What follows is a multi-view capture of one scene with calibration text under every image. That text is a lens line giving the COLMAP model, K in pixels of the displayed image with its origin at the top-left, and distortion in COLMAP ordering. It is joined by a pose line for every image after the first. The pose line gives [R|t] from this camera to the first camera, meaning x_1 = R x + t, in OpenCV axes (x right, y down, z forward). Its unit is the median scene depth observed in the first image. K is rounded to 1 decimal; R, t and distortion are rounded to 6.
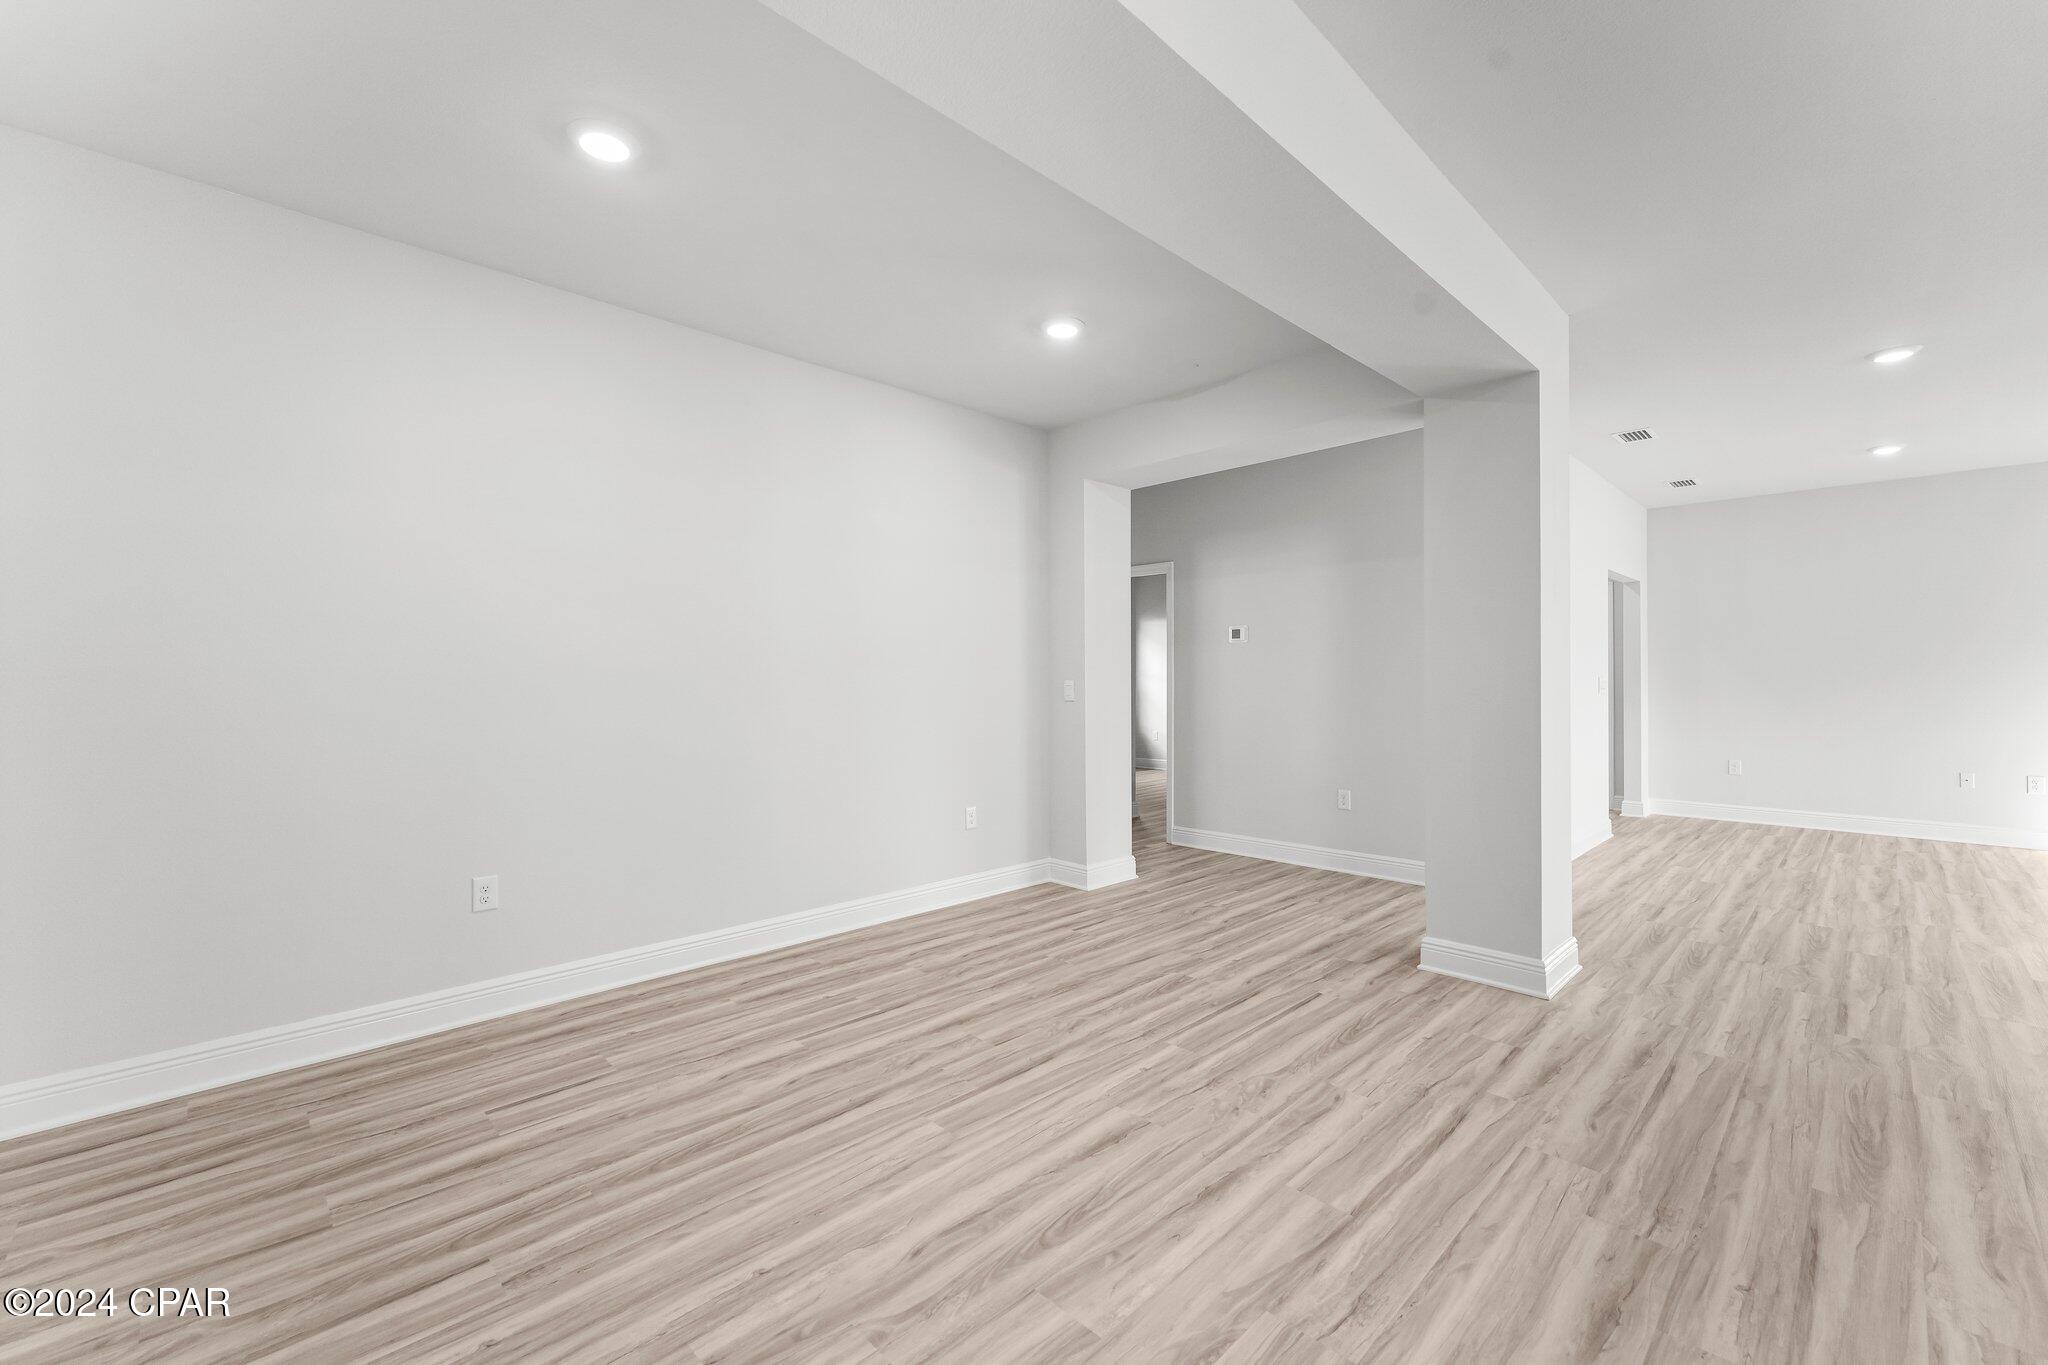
lens RADIAL K [[834.3, 0, 1020.8], [0, 834.3, 676.9], [0, 0, 1]] dist [-0.003351, -0.000576]
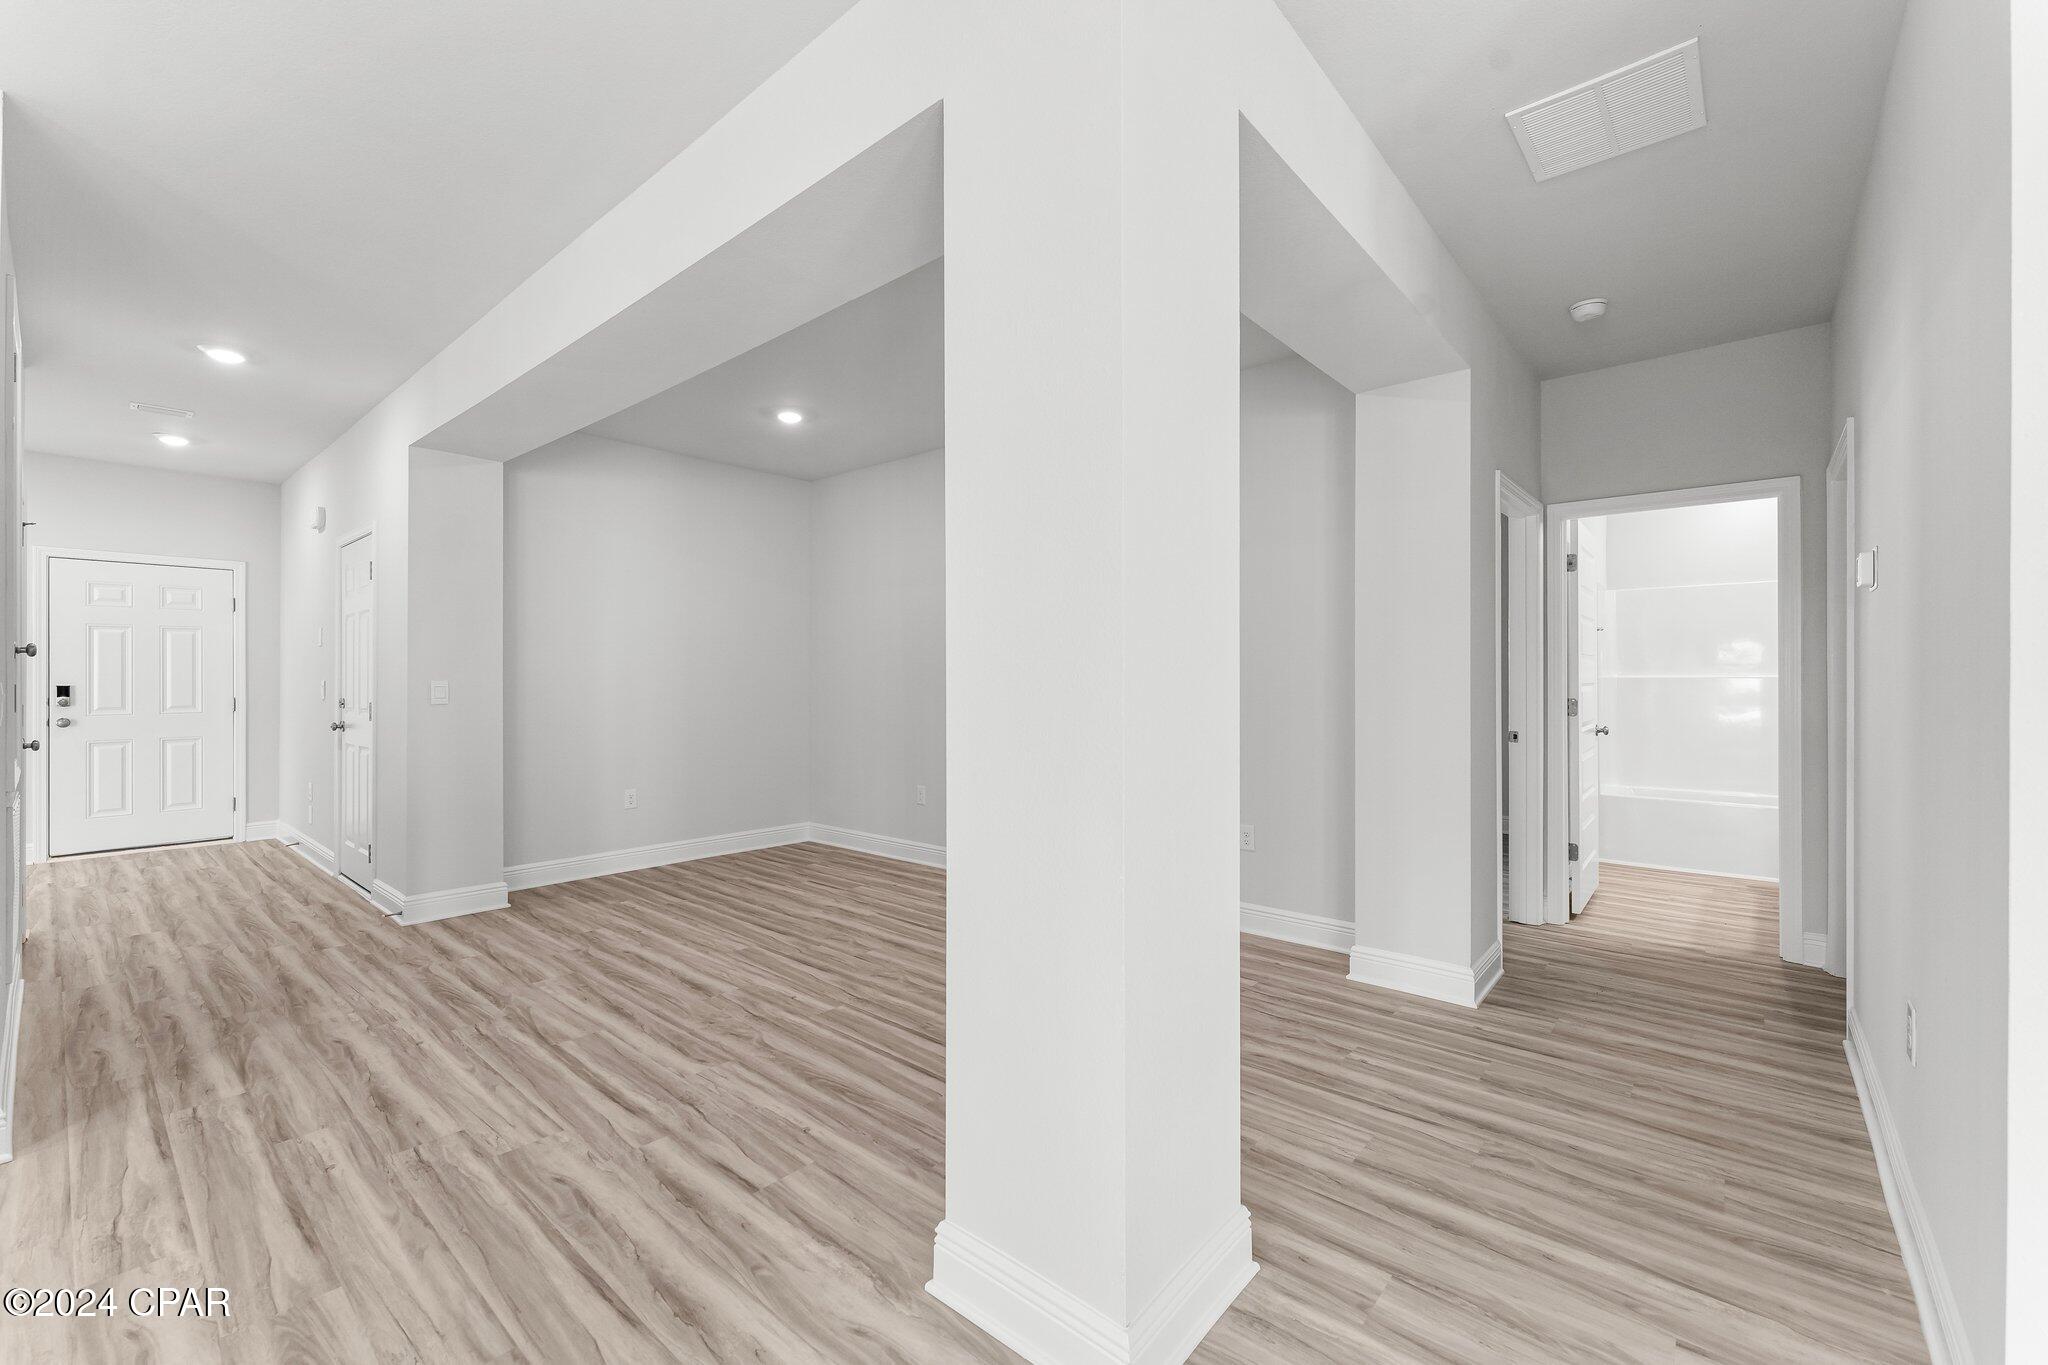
lens RADIAL K [[834.3, 0, 1025.6], [0, 834.3, 679.0], [0, 0, 1]] dist [-0.003351, -0.000576]
pose [[0.100788, 0.005929, -0.994890, 1.734288], [0.003302, 0.999975, 0.006294, -0.010124], [0.994902, -0.003920, 0.100766, 1.499135]]
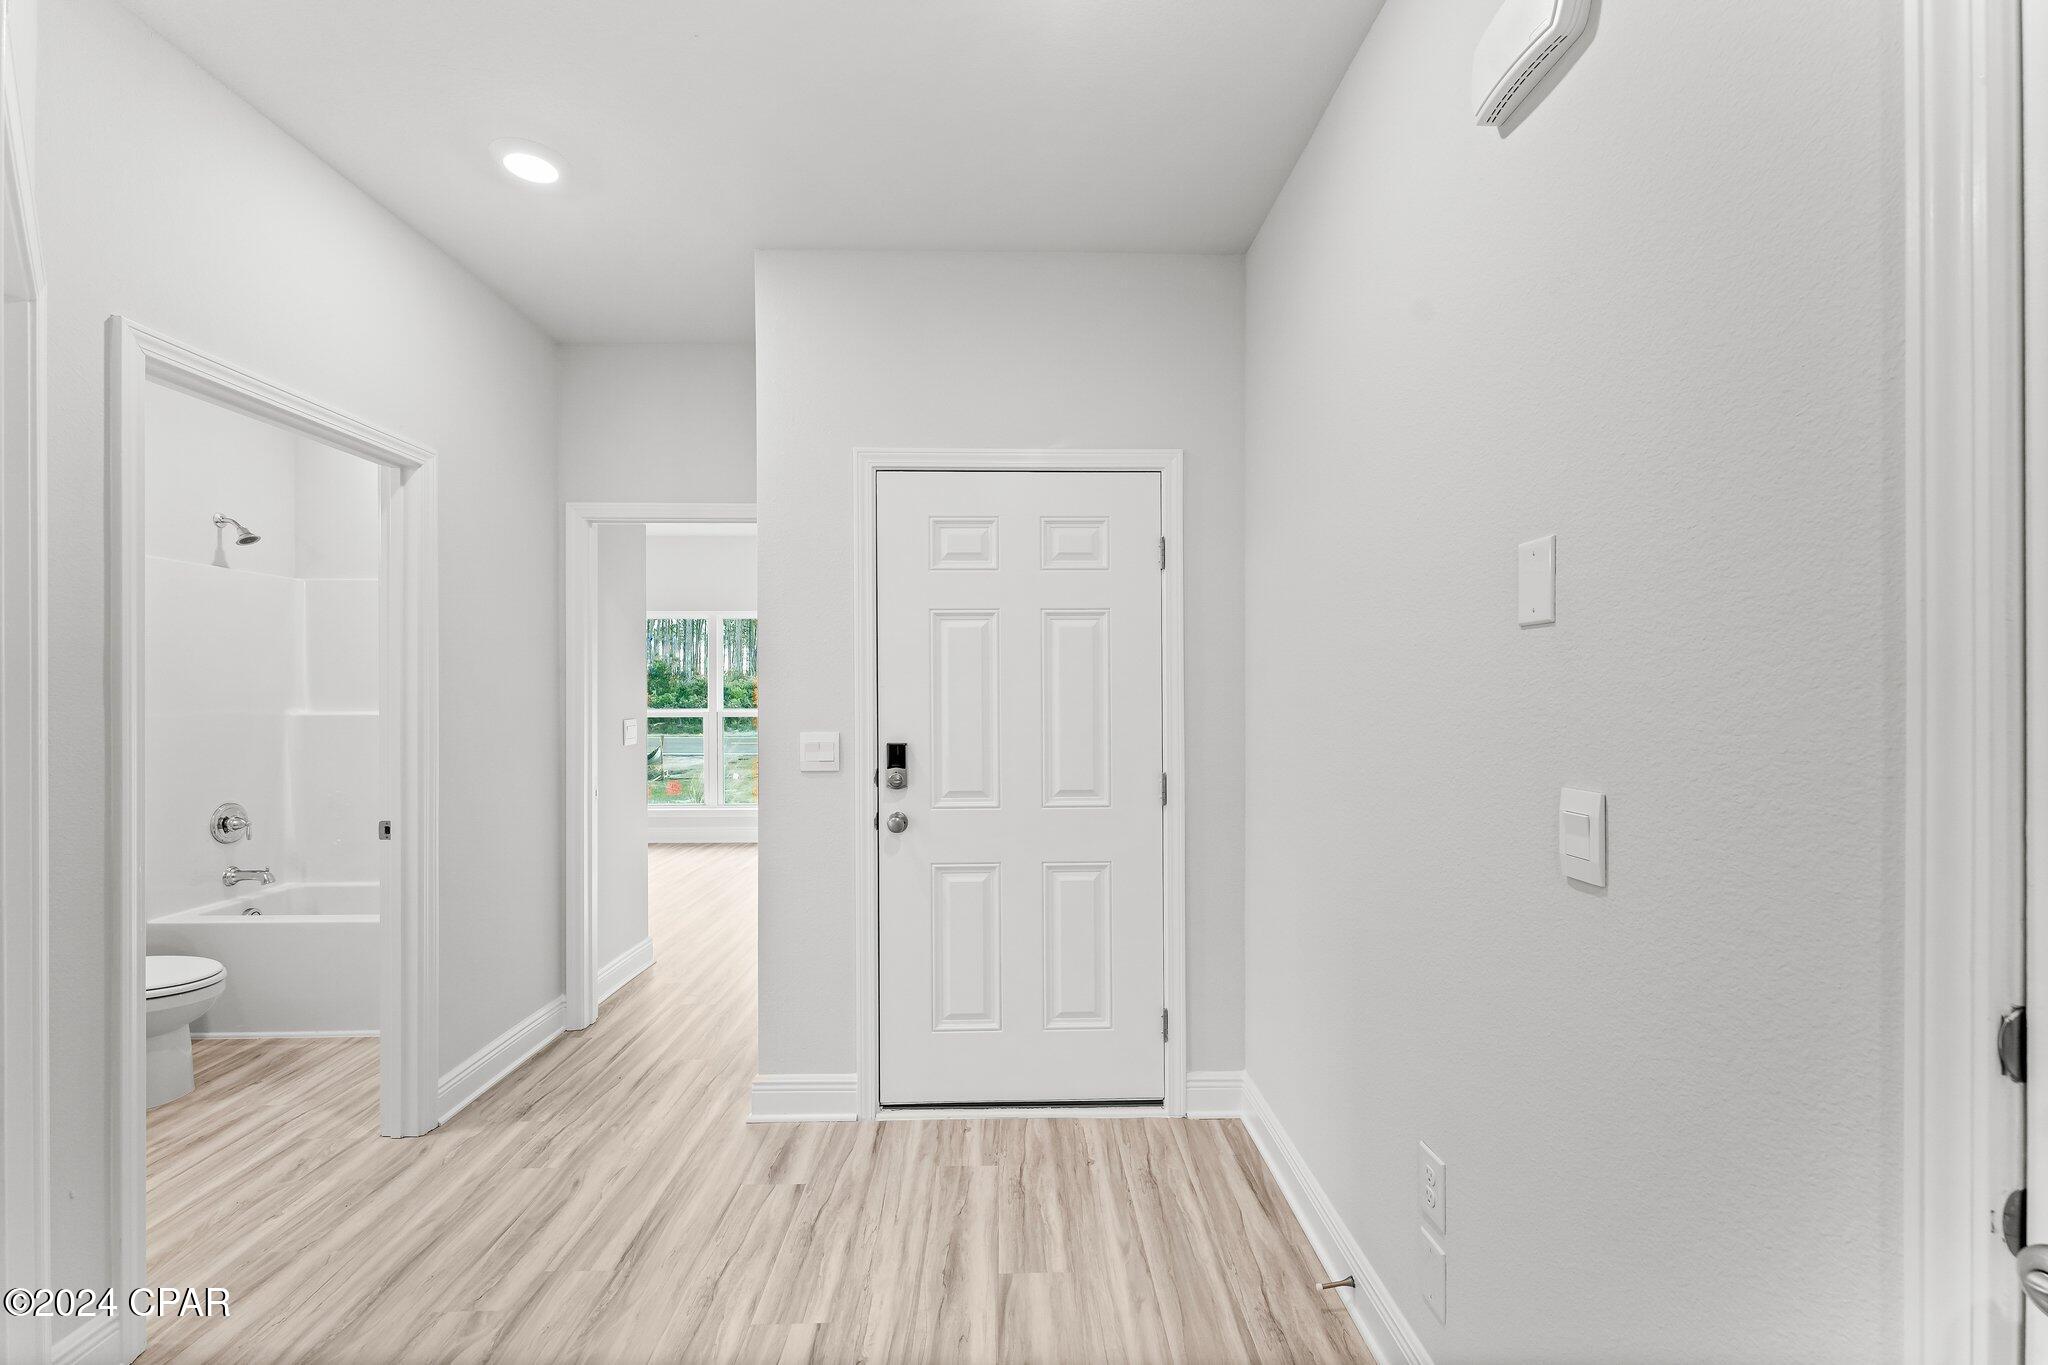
lens RADIAL K [[834.3, 0, 1027.6], [0, 834.3, 693.7], [0, 0, 1]] dist [-0.003351, -0.000576]
pose [[-0.667121, 0.002501, -0.744945, -0.382087], [0.007849, 0.999962, -0.003672, -0.050745], [0.744908, -0.008297, -0.667115, -0.287992]]
